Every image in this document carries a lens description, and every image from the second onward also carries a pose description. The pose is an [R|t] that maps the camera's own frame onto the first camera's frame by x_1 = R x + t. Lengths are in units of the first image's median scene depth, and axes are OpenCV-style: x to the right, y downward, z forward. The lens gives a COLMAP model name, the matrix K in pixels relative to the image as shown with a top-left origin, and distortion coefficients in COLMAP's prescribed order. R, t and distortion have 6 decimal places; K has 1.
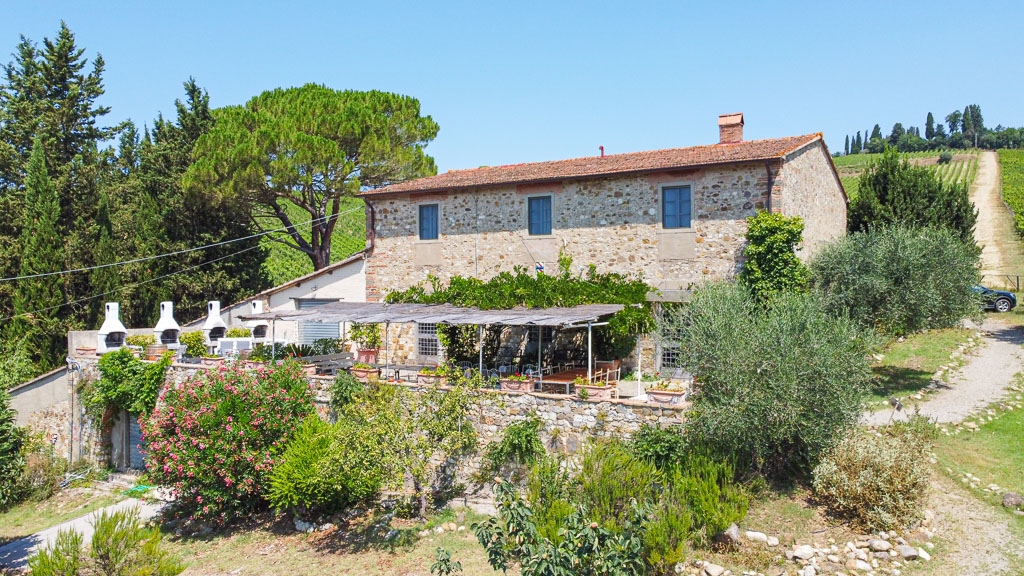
lens RADIAL K [[775.7, 0, 506.3], [0, 775.7, 294.7], [0, 0, 1]] dist [0.009184, -0.022326]
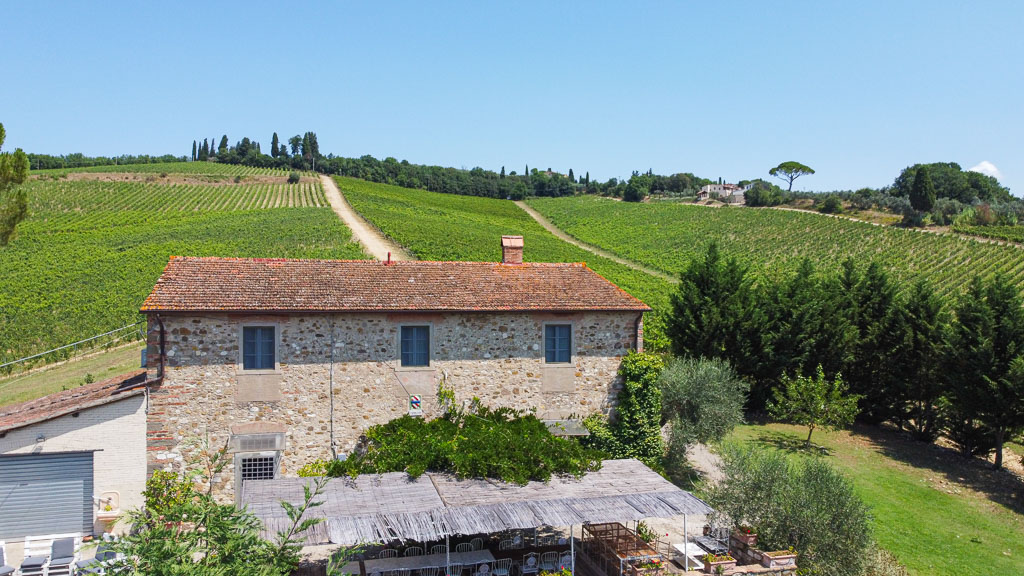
lens RADIAL K [[775.7, 0, 512.8], [0, 775.7, 288.6], [0, 0, 1]] dist [0.009184, -0.022326]
pose [[0.676500, 0.006688, 0.736412, -0.552782], [-0.002399, 0.999973, -0.006877, -0.160723], [-0.736439, 0.002886, 0.676498, 0.270006]]
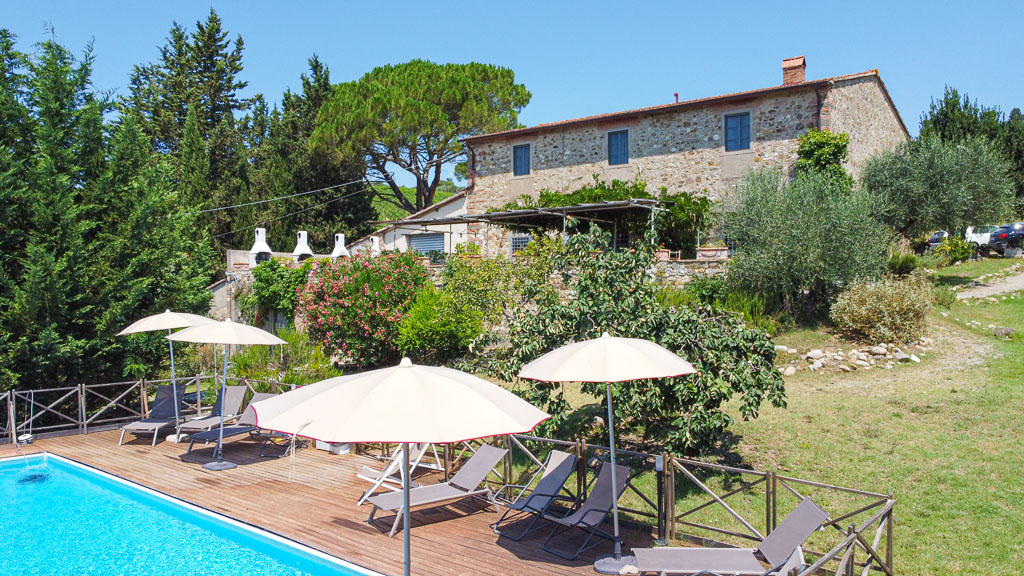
lens RADIAL K [[775.7, 0, 507.4], [0, 775.7, 288.8], [0, 0, 1]] dist [0.009184, -0.022326]
pose [[0.993120, 0.001945, -0.117085, 0.014787], [-0.002636, 0.999980, -0.005749, 0.110521], [0.117072, 0.006018, 0.993105, -0.153819]]
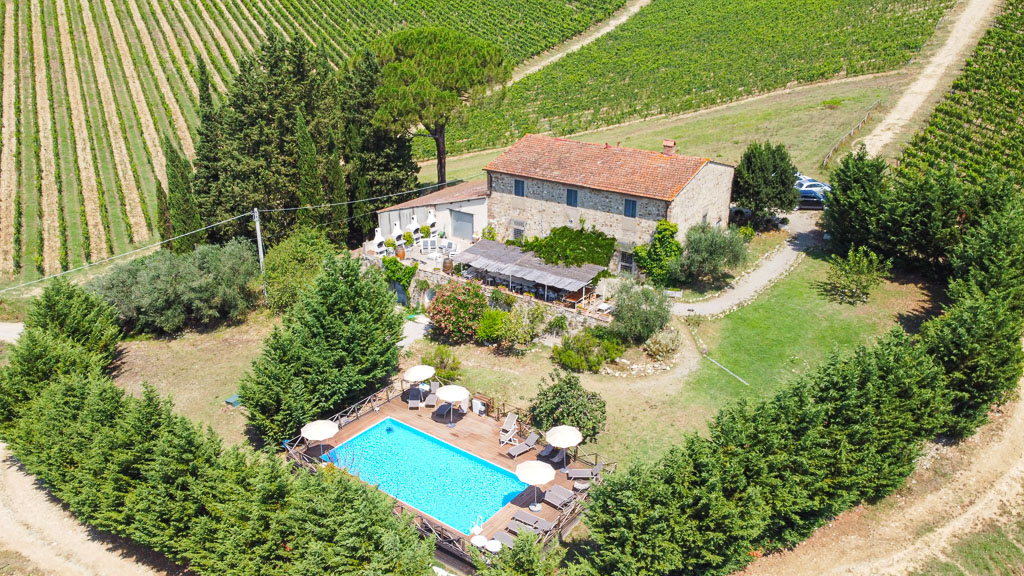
lens RADIAL K [[775.7, 0, 511.2], [0, 775.7, 286.6], [0, 0, 1]] dist [0.009184, -0.022326]
pose [[0.998680, 0.027583, -0.043339, -0.025710], [-0.009770, 0.930211, 0.366896, -0.652951], [0.050435, -0.365988, 0.929252, -1.103719]]
